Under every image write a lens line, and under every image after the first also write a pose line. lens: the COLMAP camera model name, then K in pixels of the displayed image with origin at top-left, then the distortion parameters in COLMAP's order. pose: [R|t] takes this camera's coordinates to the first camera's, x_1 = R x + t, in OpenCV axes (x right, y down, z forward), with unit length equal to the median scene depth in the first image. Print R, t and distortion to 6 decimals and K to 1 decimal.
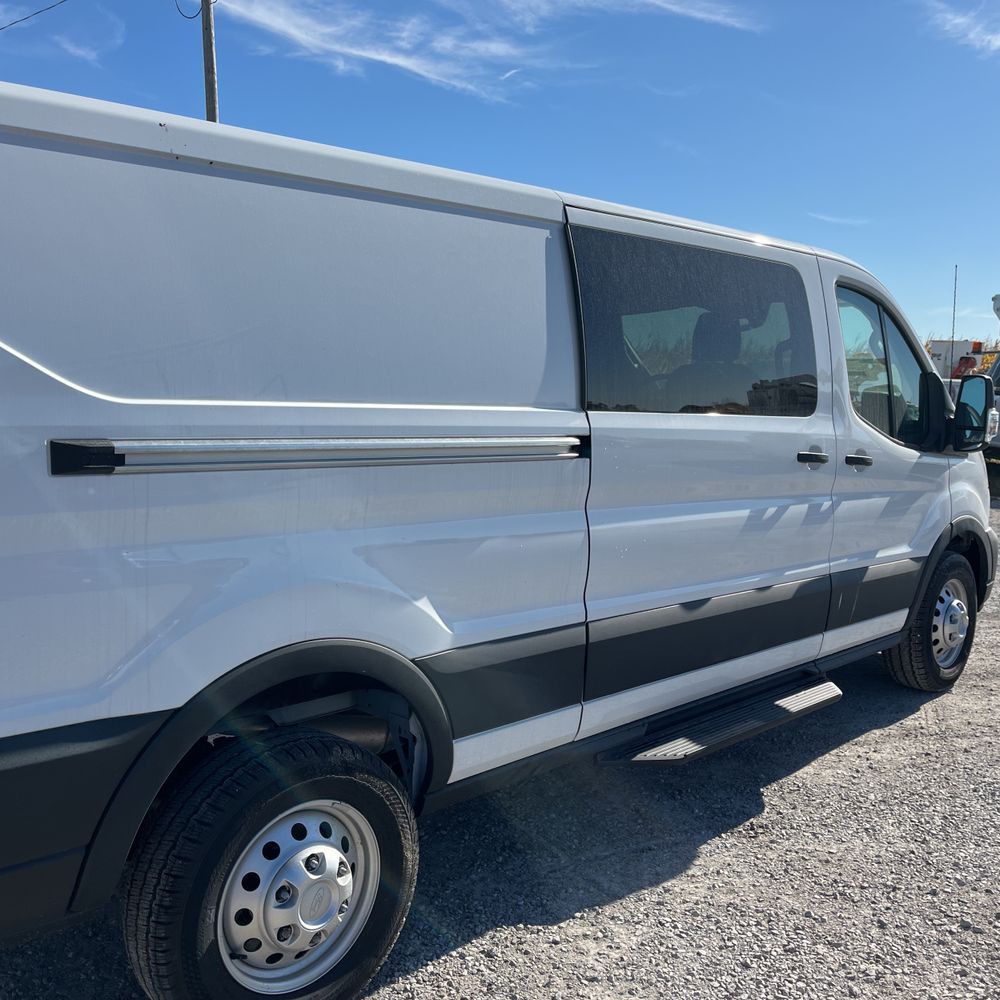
lens RADIAL K [[995.8, 0, 506.0], [0, 995.8, 501.1], [0, 0, 1]] dist [0.052019, -0.033212]
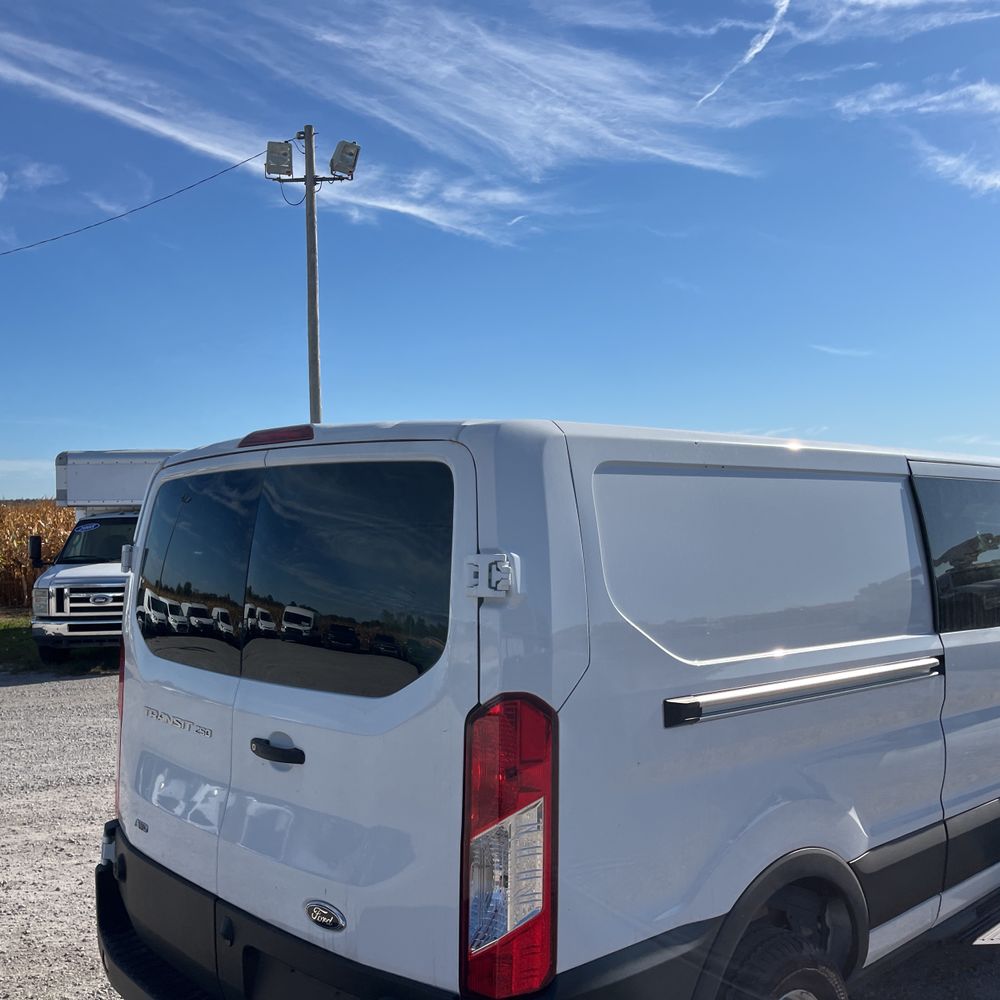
lens RADIAL K [[999.4, 0, 500.0], [0, 999.4, 509.1], [0, 0, 1]] dist [0.070030, -0.096812]
pose [[0.999732, -0.011326, -0.020187, -0.320645], [0.008764, 0.992392, -0.122803, -0.074484], [0.021424, 0.122593, 0.992226, -0.157122]]
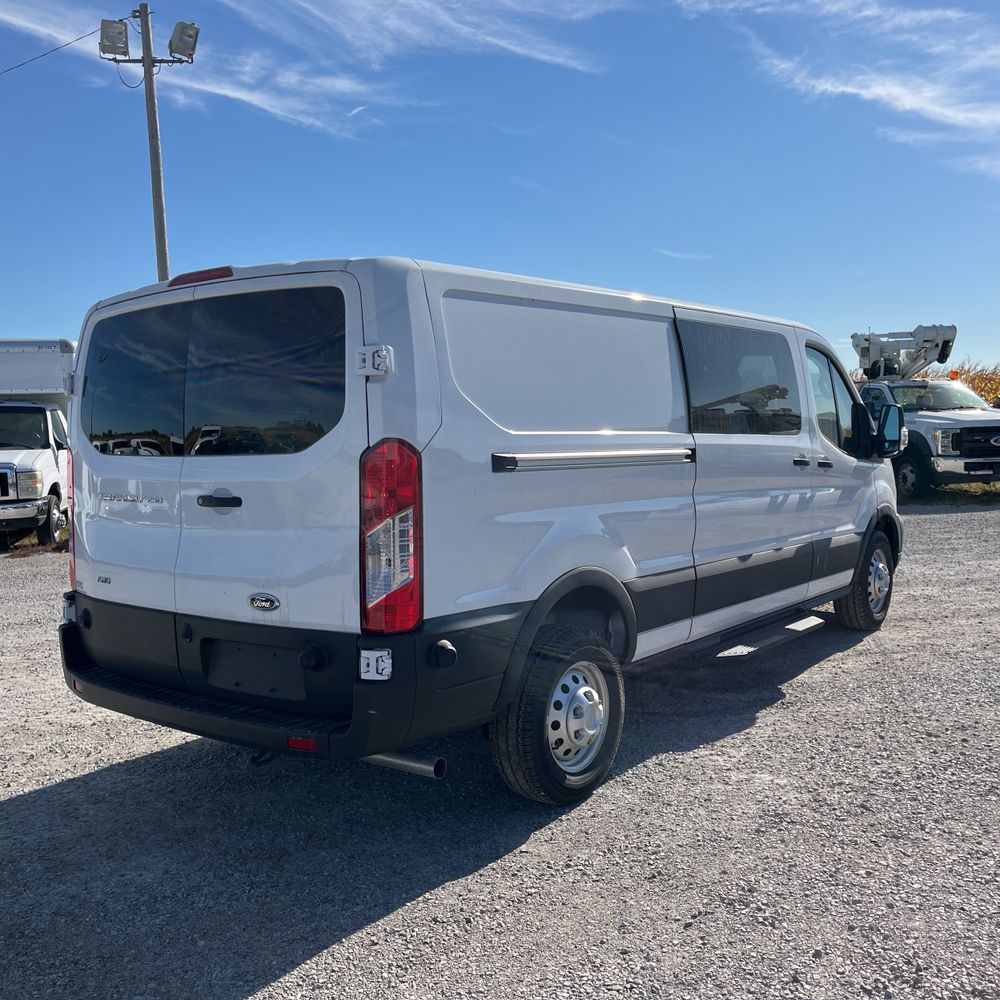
lens RADIAL K [[996.4, 0, 497.9], [0, 996.4, 513.6], [0, 0, 1]] dist [0.049121, -0.038661]
pose [[0.991616, -0.037664, 0.123611, -0.343746], [0.040390, 0.998991, -0.019627, 0.045977], [-0.122747, 0.024456, 0.992137, -0.441802]]
